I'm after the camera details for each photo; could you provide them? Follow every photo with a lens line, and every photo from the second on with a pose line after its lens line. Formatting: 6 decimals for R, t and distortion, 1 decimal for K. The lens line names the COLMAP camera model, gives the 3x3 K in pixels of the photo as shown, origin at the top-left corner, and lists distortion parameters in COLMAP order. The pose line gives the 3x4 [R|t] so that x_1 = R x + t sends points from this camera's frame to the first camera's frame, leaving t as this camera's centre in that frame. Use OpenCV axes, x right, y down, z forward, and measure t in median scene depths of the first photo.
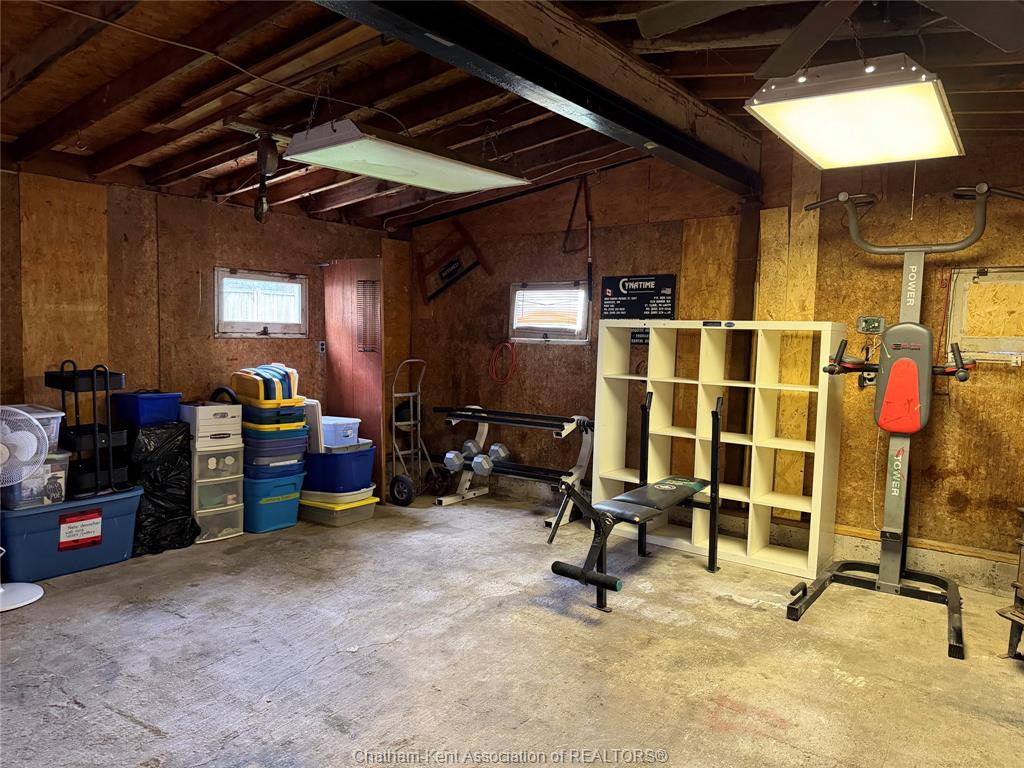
lens RADIAL K [[721.8, 0, 508.8], [0, 721.8, 384.3], [0, 0, 1]] dist [0.078129, -0.095717]
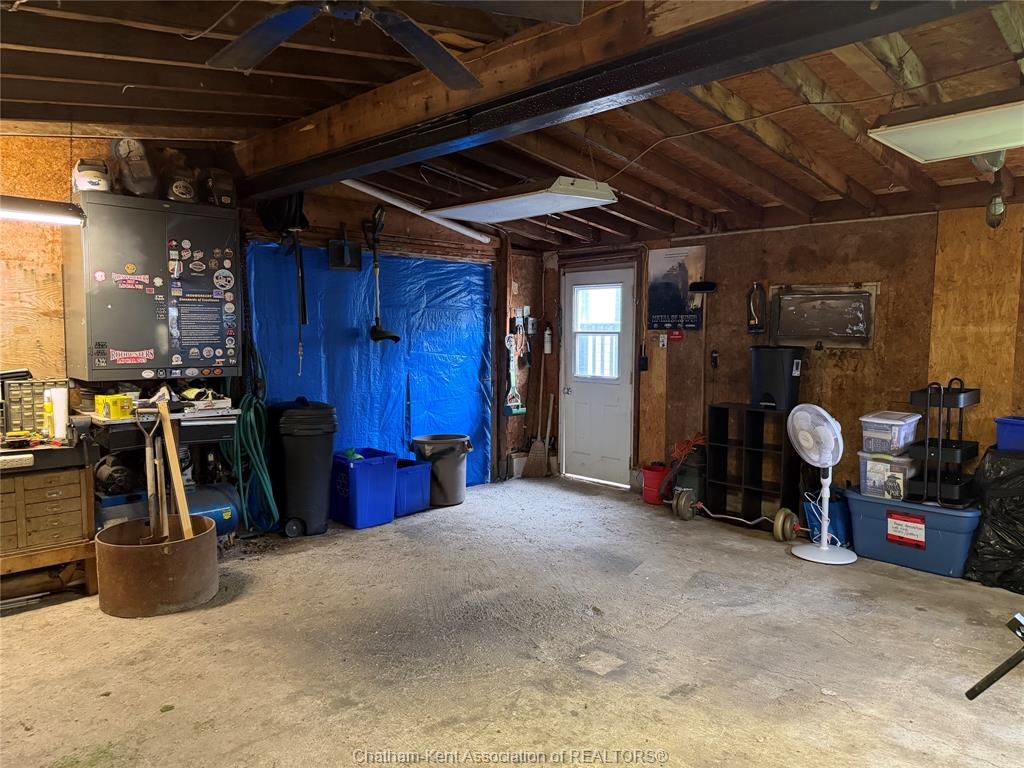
lens RADIAL K [[721.8, 0, 513.7], [0, 721.8, 383.3], [0, 0, 1]] dist [0.078129, -0.095717]
pose [[-0.167015, 0.050320, -0.984669, 0.563429], [-0.089665, 0.993783, 0.065994, -0.038530], [0.981869, 0.099312, -0.161465, 0.545329]]
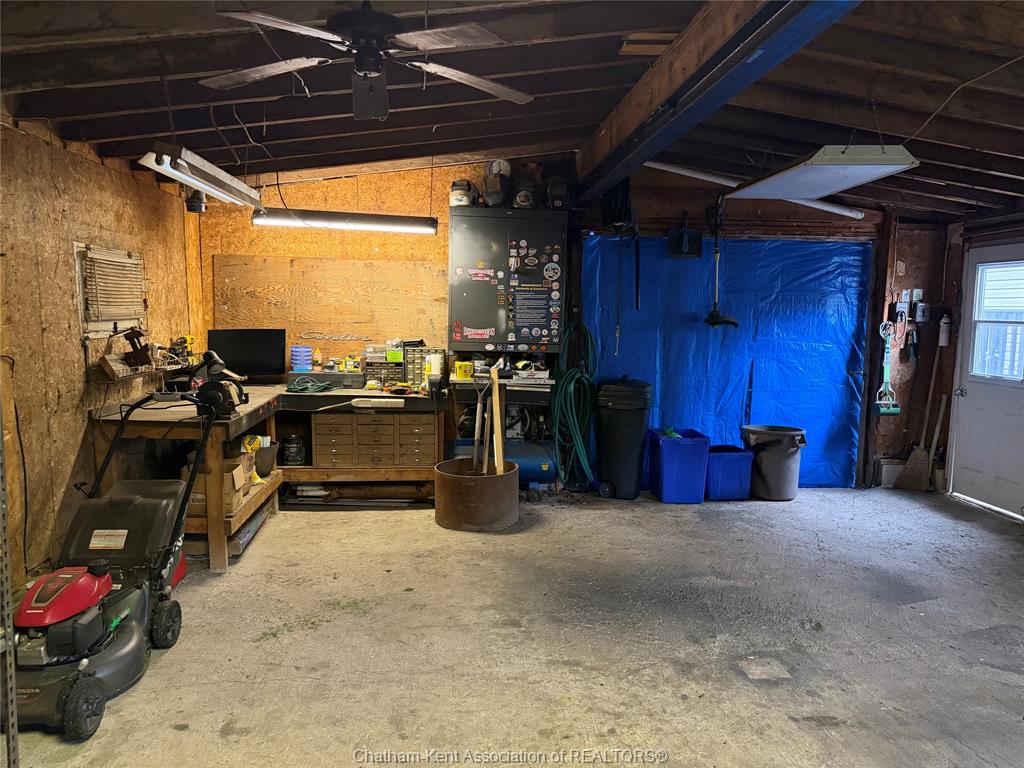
lens RADIAL K [[721.8, 0, 514.8], [0, 721.8, 387.6], [0, 0, 1]] dist [0.078129, -0.095717]
pose [[-0.750644, 0.035396, -0.659758, 0.461240], [-0.089736, 0.983849, 0.154881, -0.071096], [0.654585, 0.175464, -0.735344, 0.870414]]
